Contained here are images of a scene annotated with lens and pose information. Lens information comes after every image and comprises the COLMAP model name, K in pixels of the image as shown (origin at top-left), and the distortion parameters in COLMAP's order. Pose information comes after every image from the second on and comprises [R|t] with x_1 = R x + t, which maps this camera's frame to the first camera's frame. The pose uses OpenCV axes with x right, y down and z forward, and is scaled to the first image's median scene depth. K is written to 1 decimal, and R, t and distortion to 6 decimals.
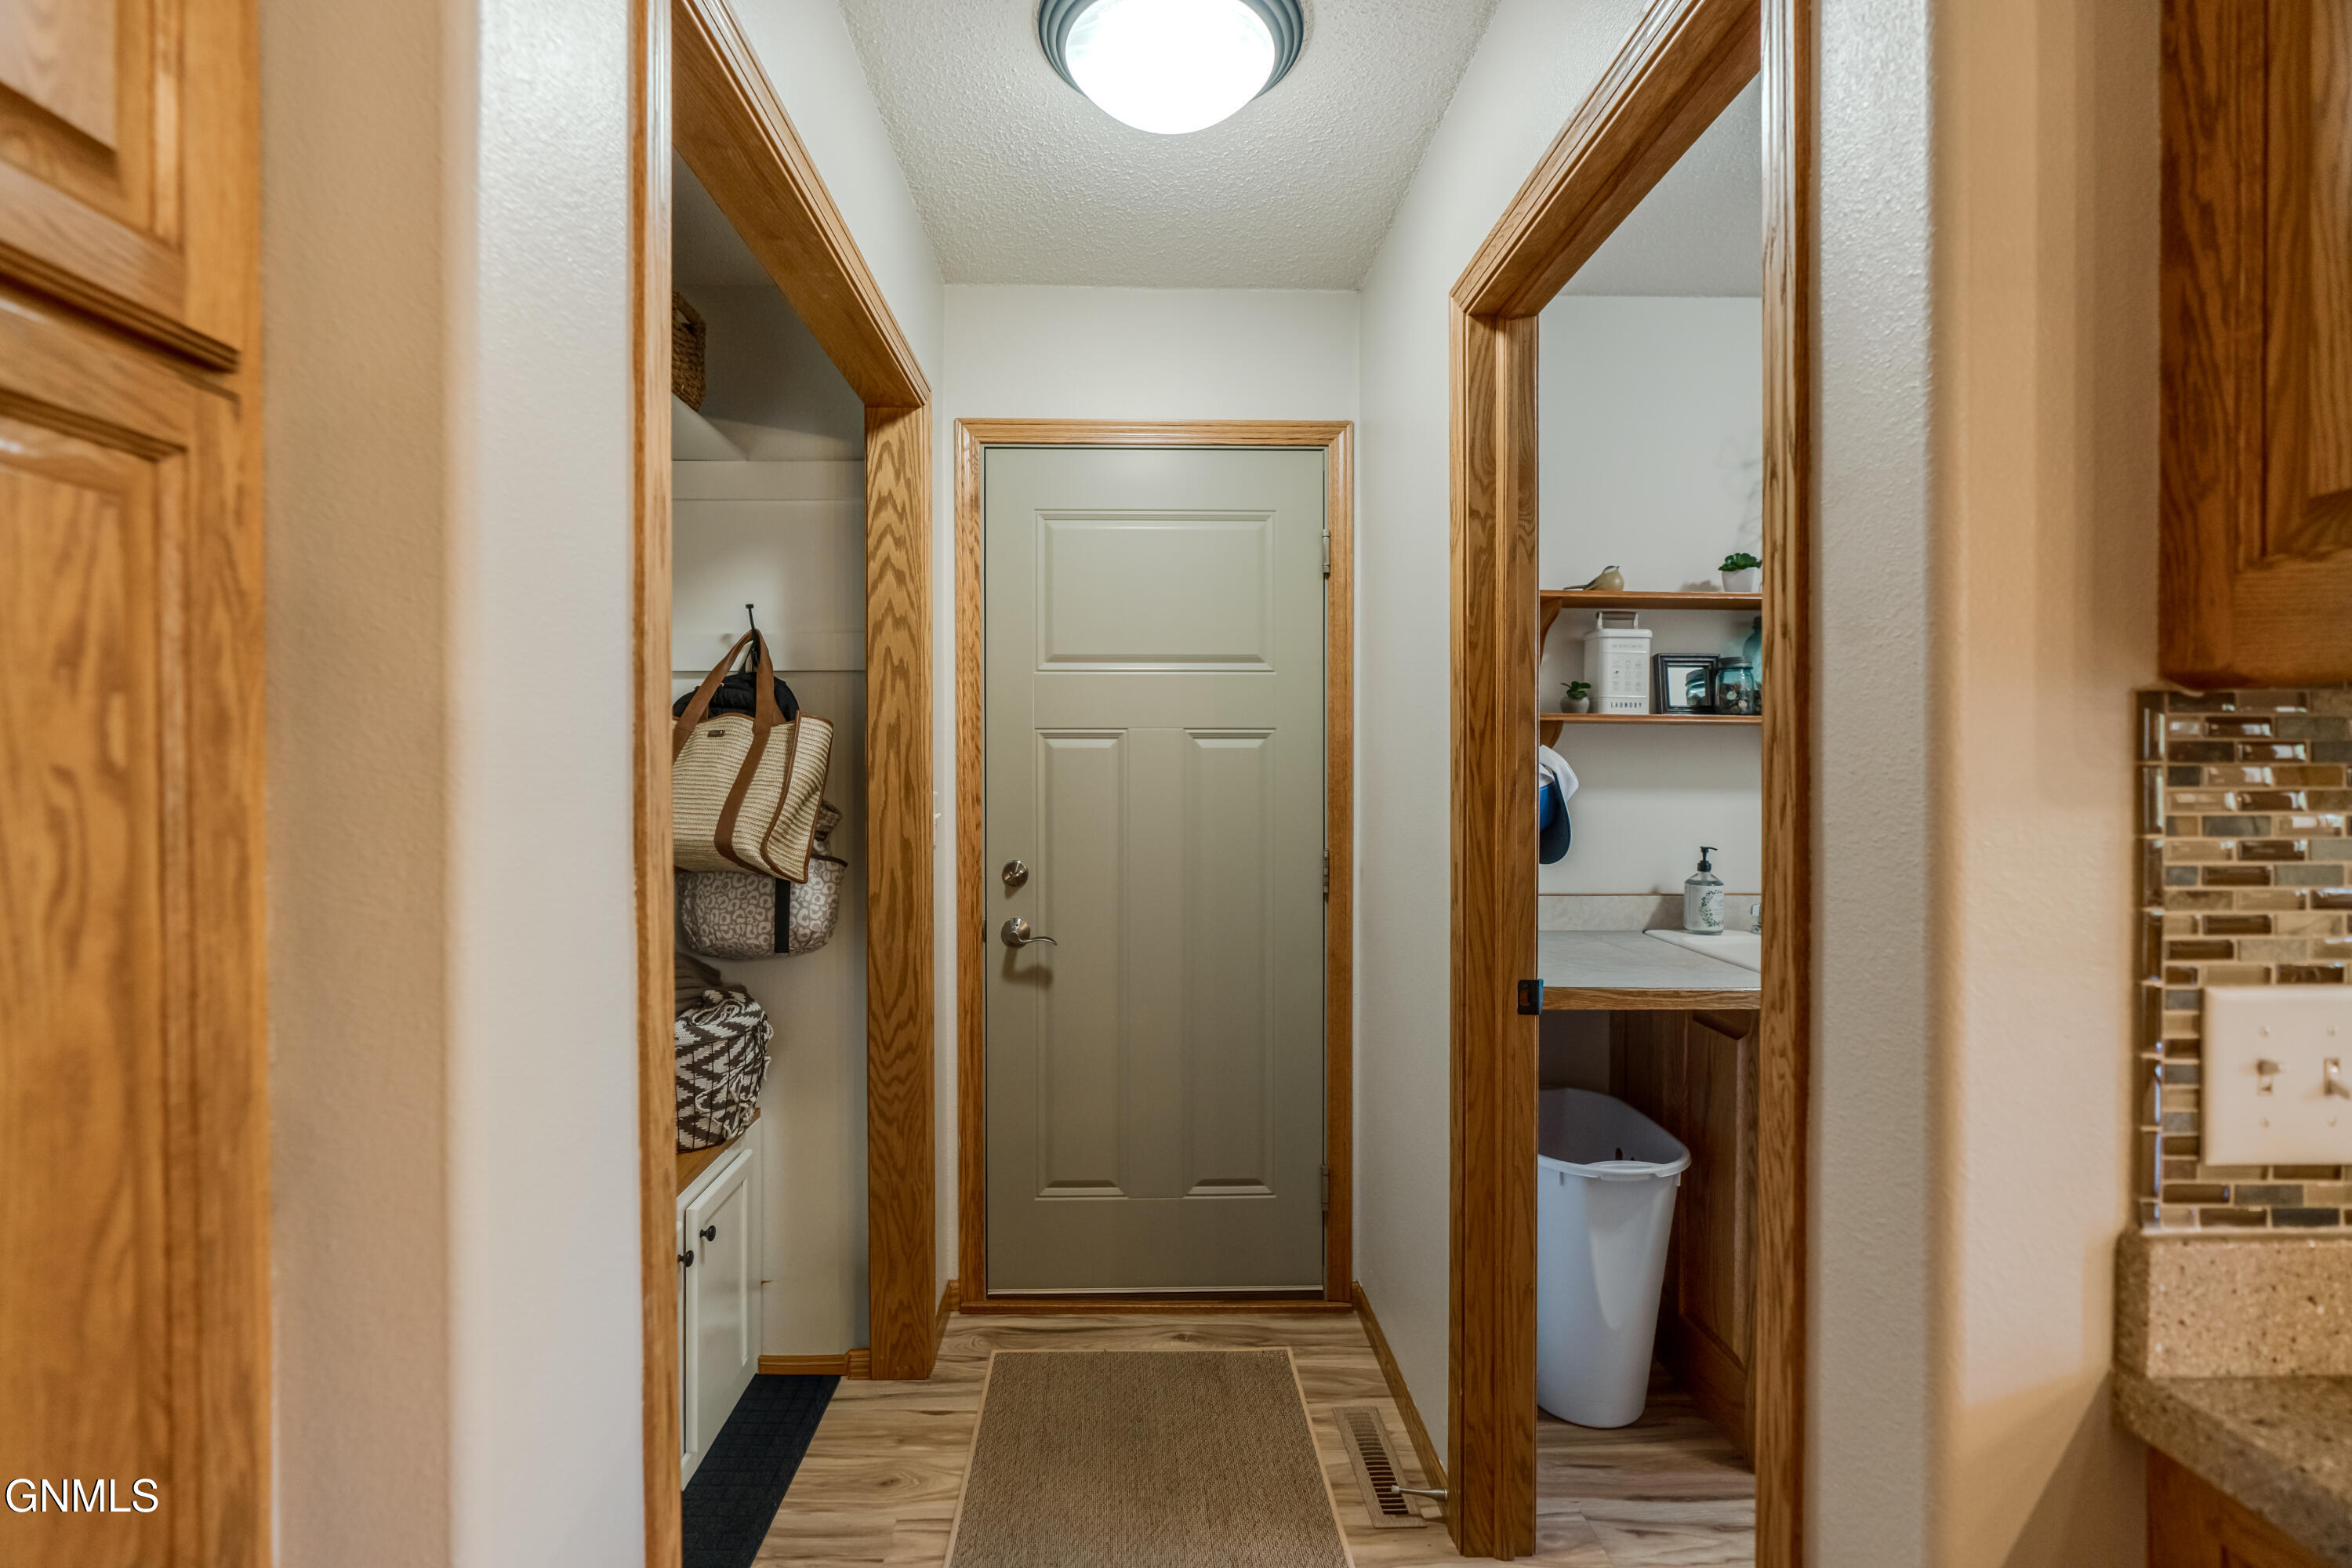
lens RADIAL K [[1059.1, 0, 1135.0], [0, 1059.1, 773.8], [0, 0, 1]] dist [-0.002670, -0.000640]
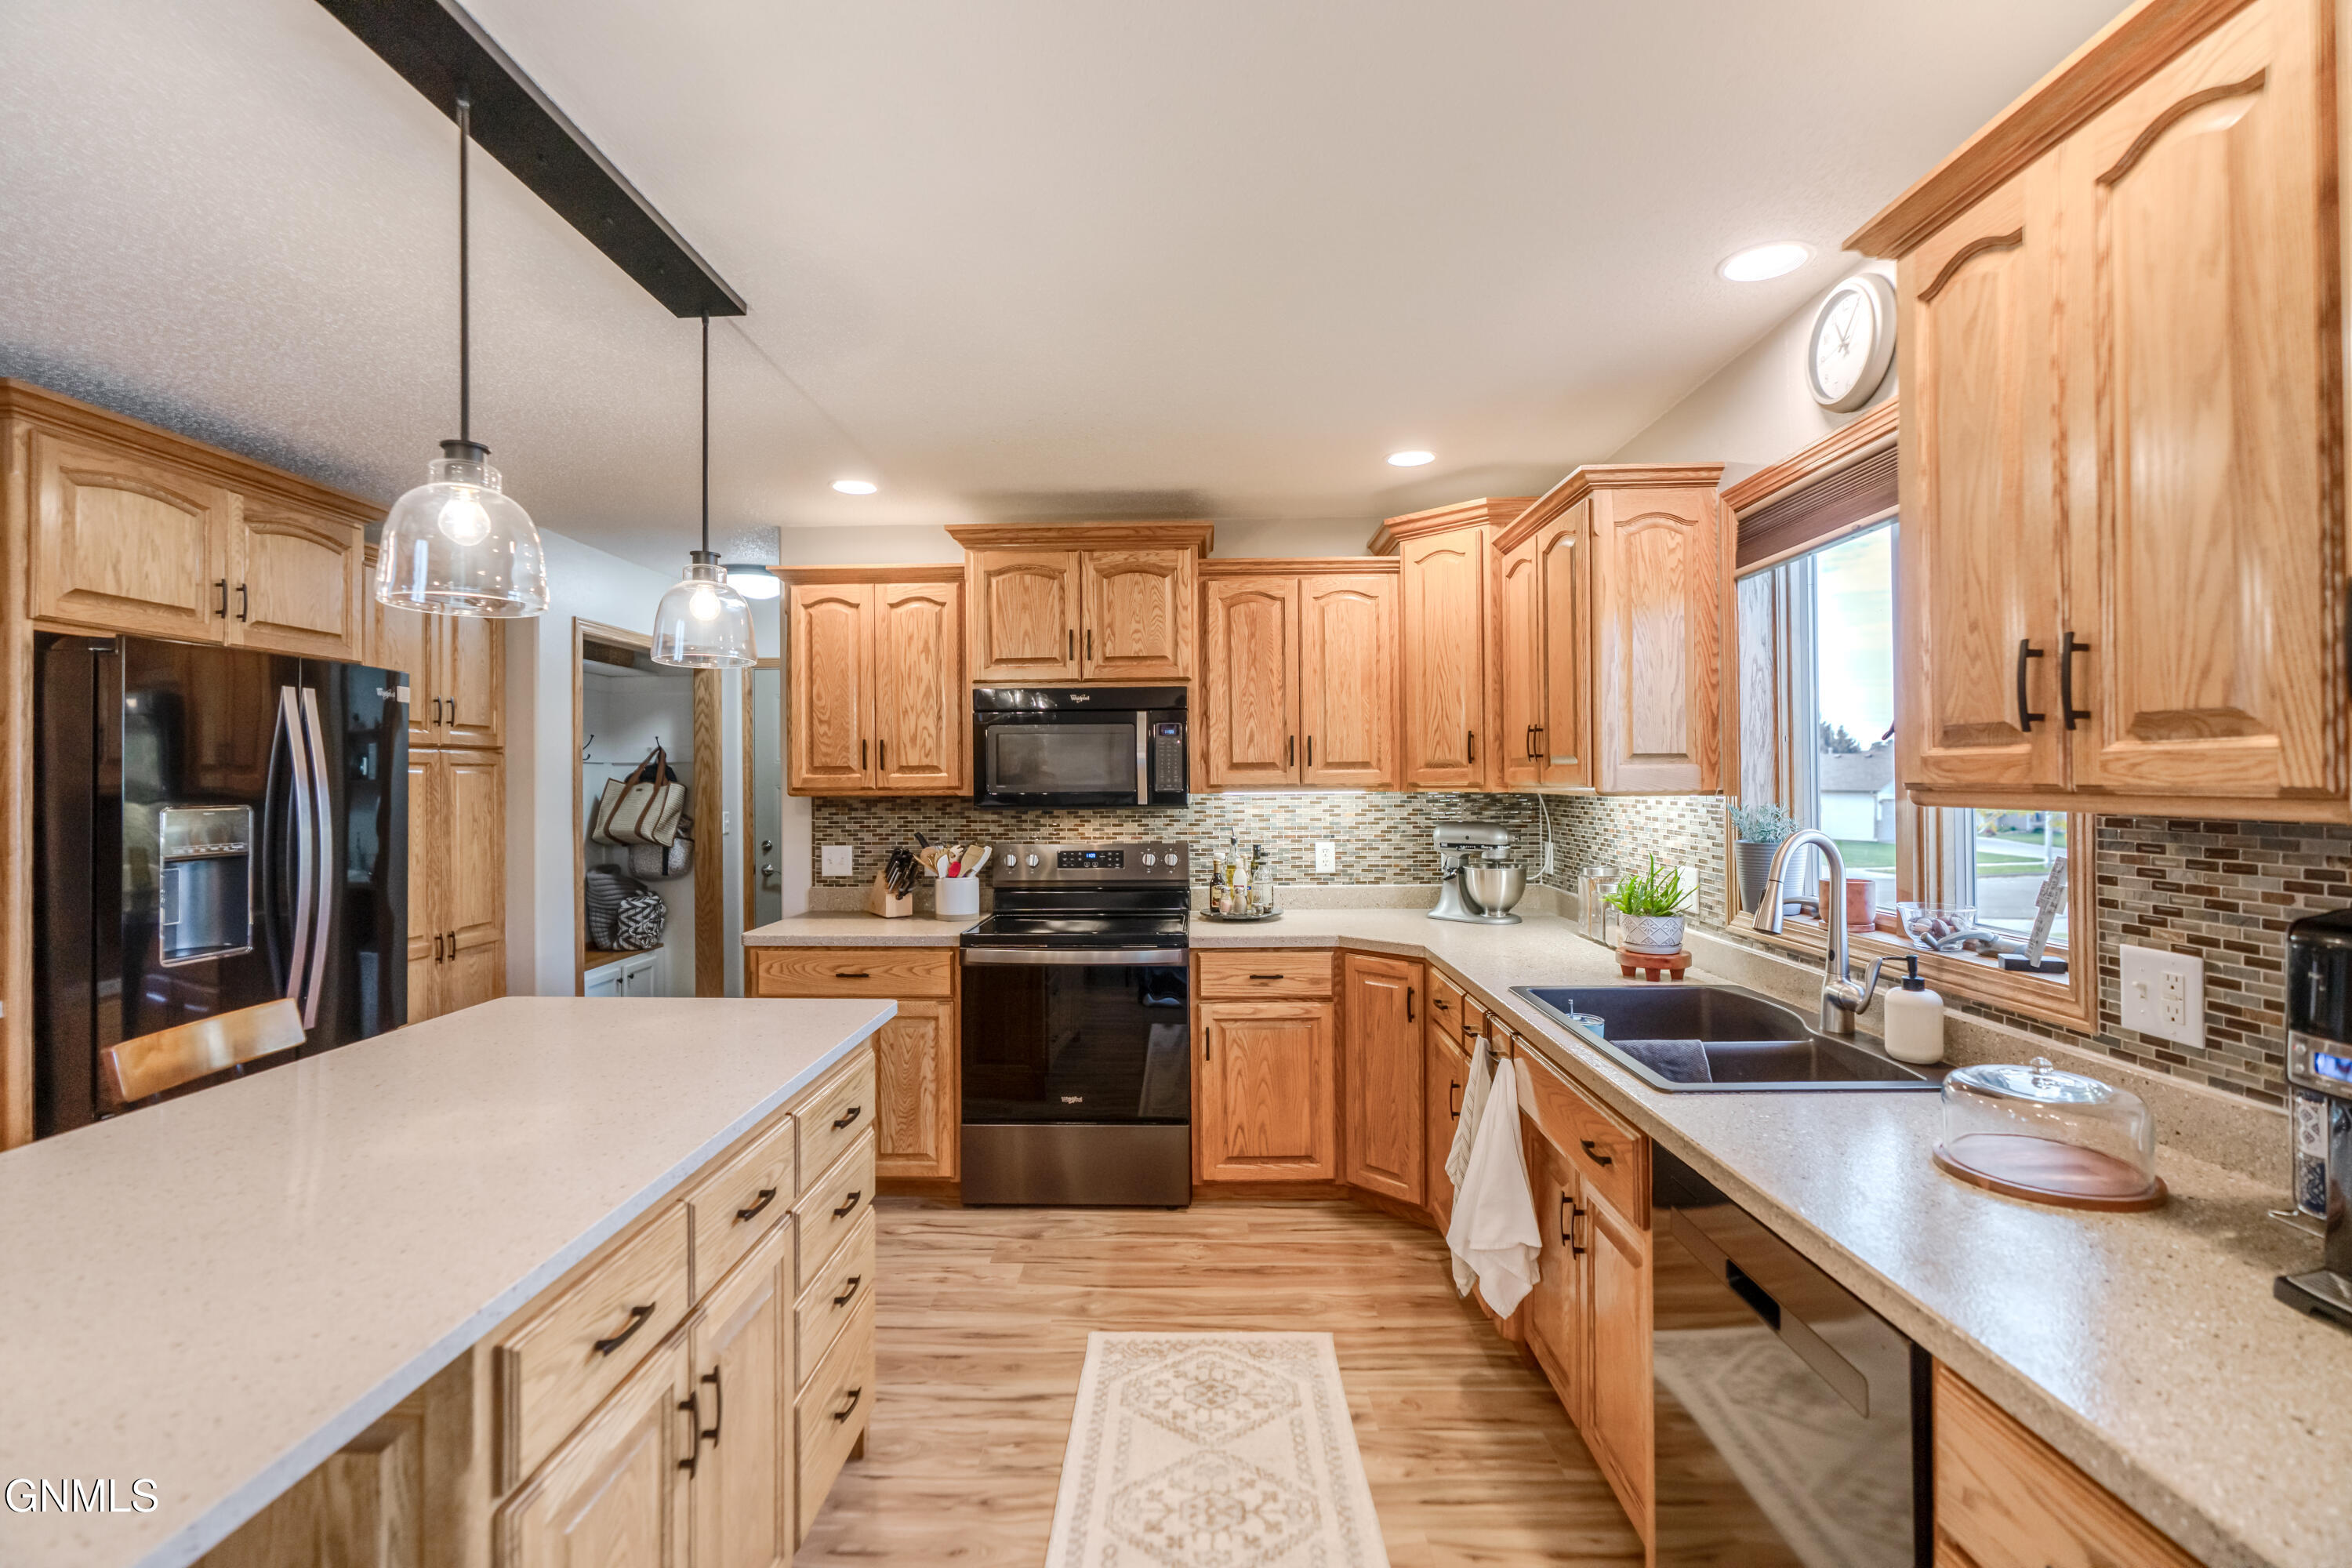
lens RADIAL K [[1055.3, 0, 1149.0], [0, 1055.3, 776.2], [0, 0, 1]] dist [-0.007147, 0.000952]
pose [[0.998095, -0.006578, -0.061338, 1.024942], [0.005782, 0.999897, -0.013153, -0.031306], [0.061419, 0.012774, 0.998030, -1.521227]]
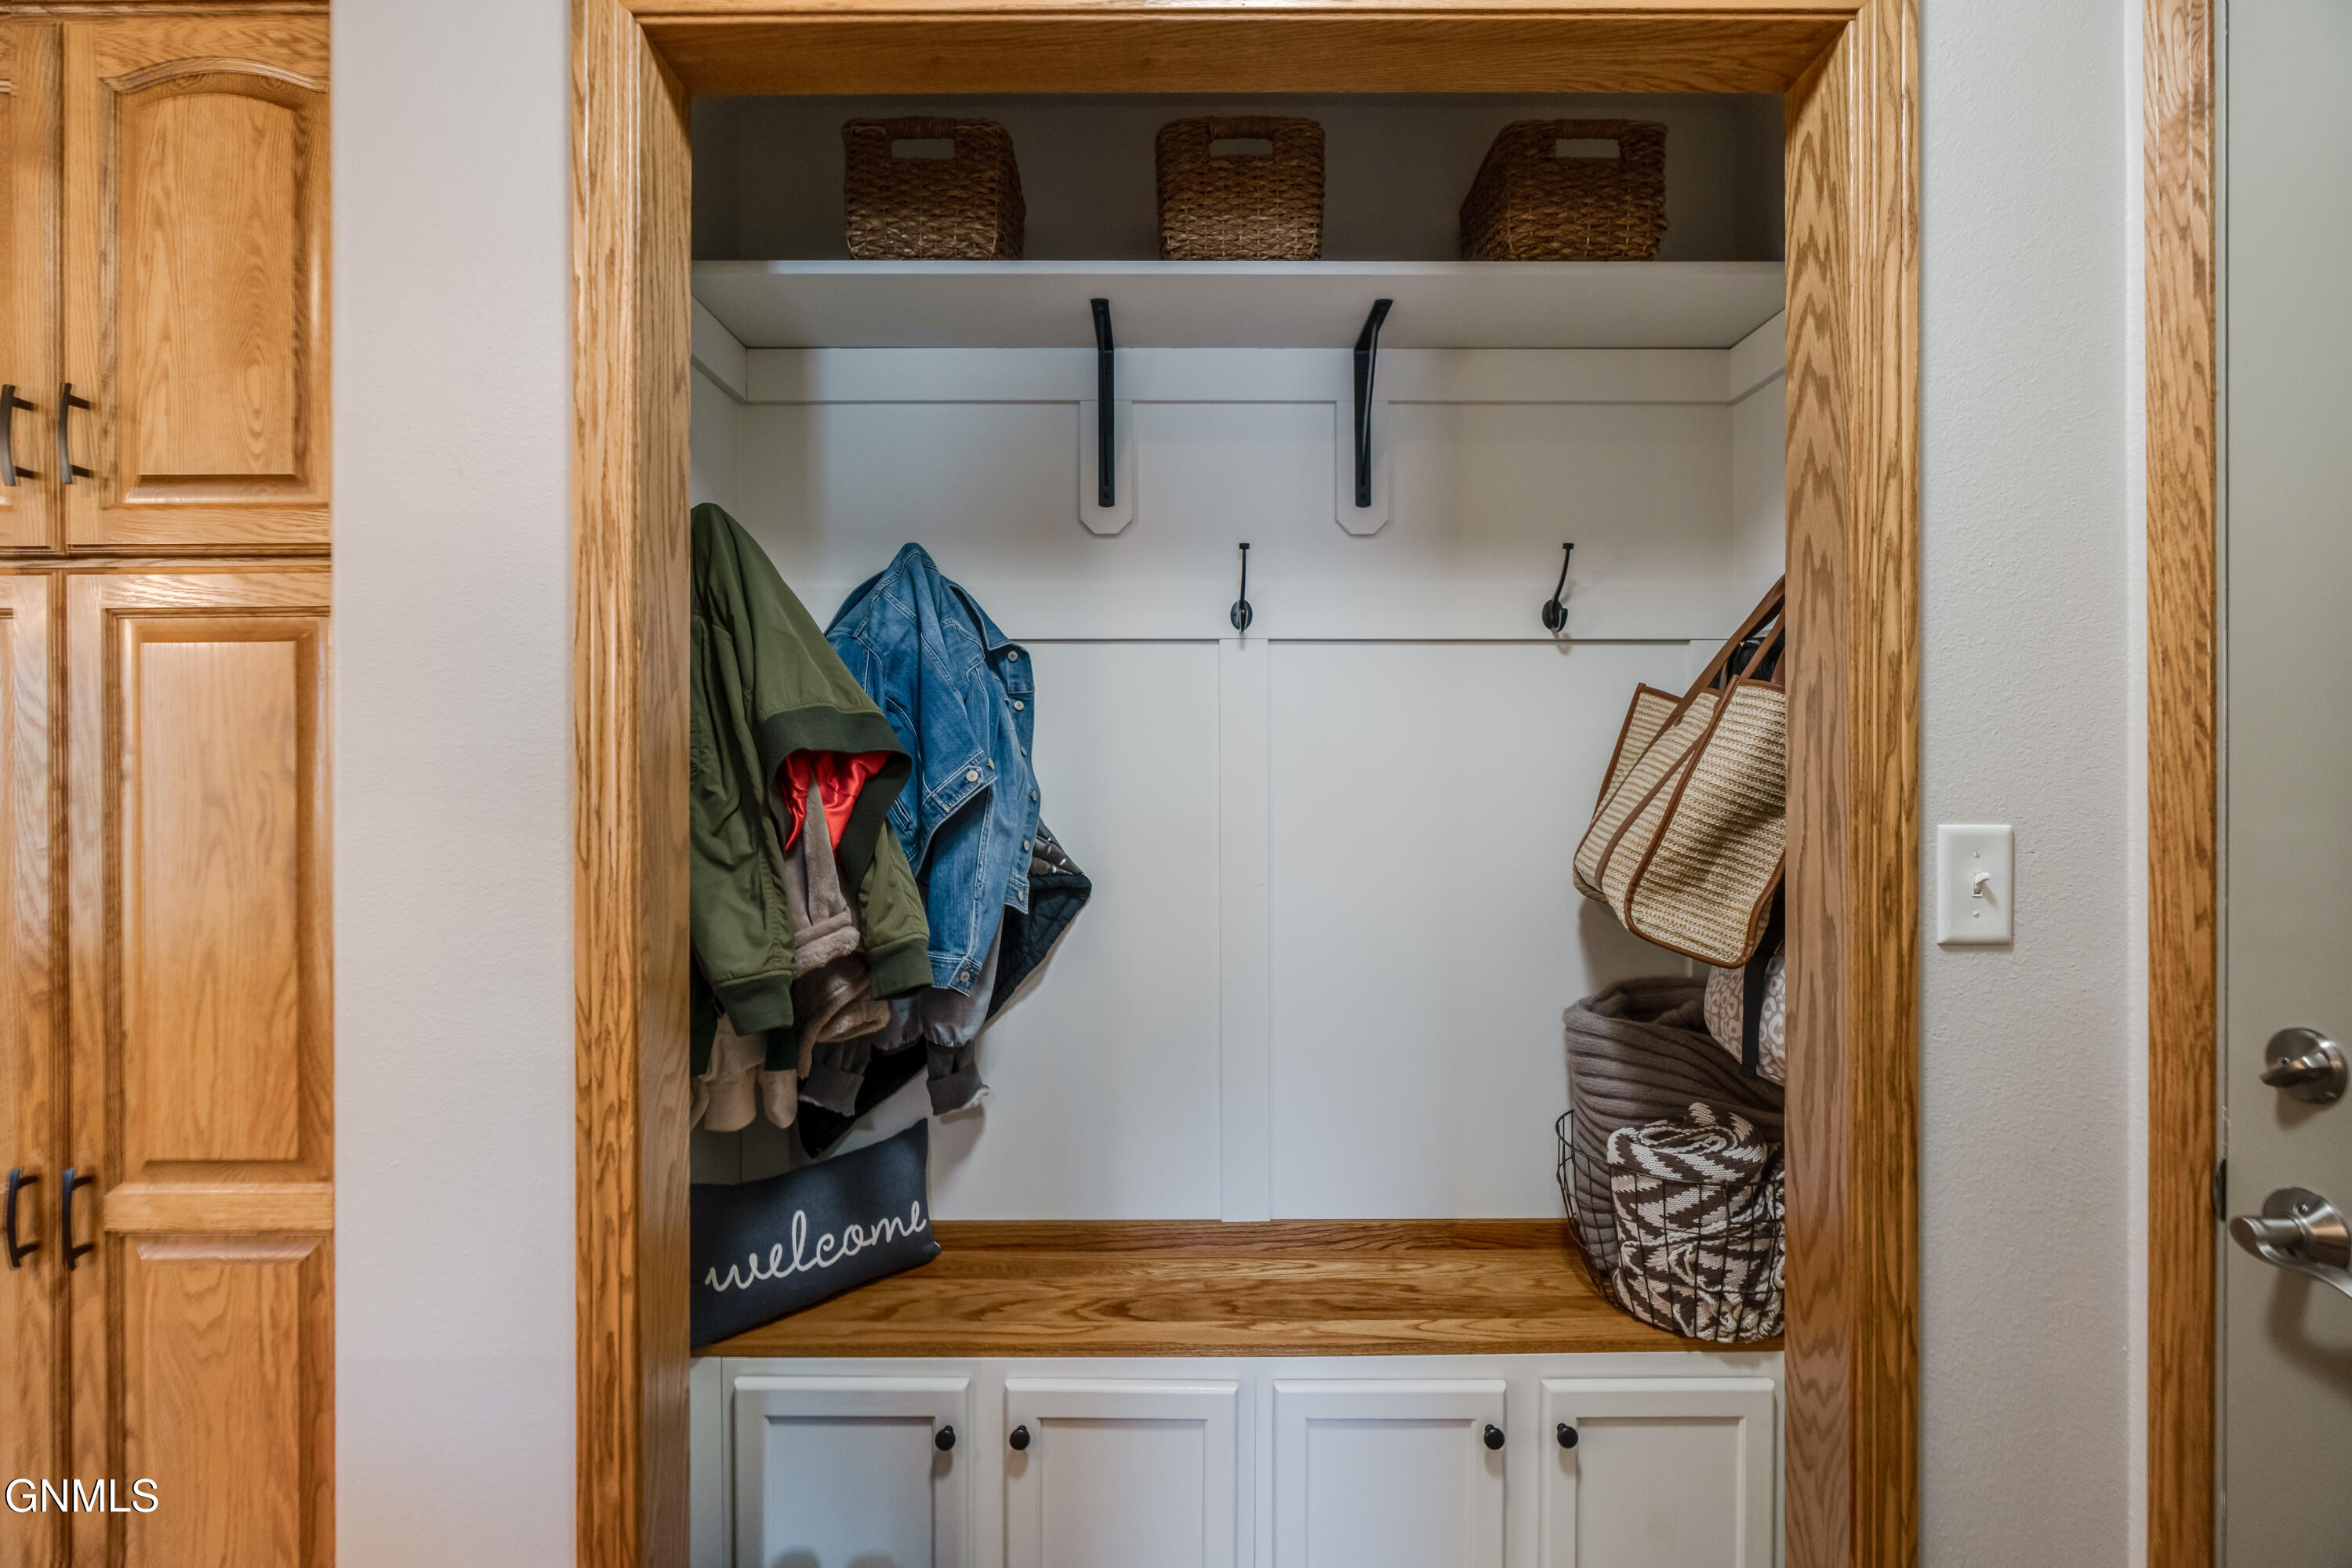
lens RADIAL K [[1049.7, 0, 1210.2], [0, 1049.7, 779.9], [0, 0, 1]] dist [-0.001650, 0.000213]
pose [[-0.006116, 0.003429, -0.999975, 0.277809], [-0.006108, 0.999975, 0.003466, -0.001976], [0.999963, 0.006129, -0.006095, 0.719968]]
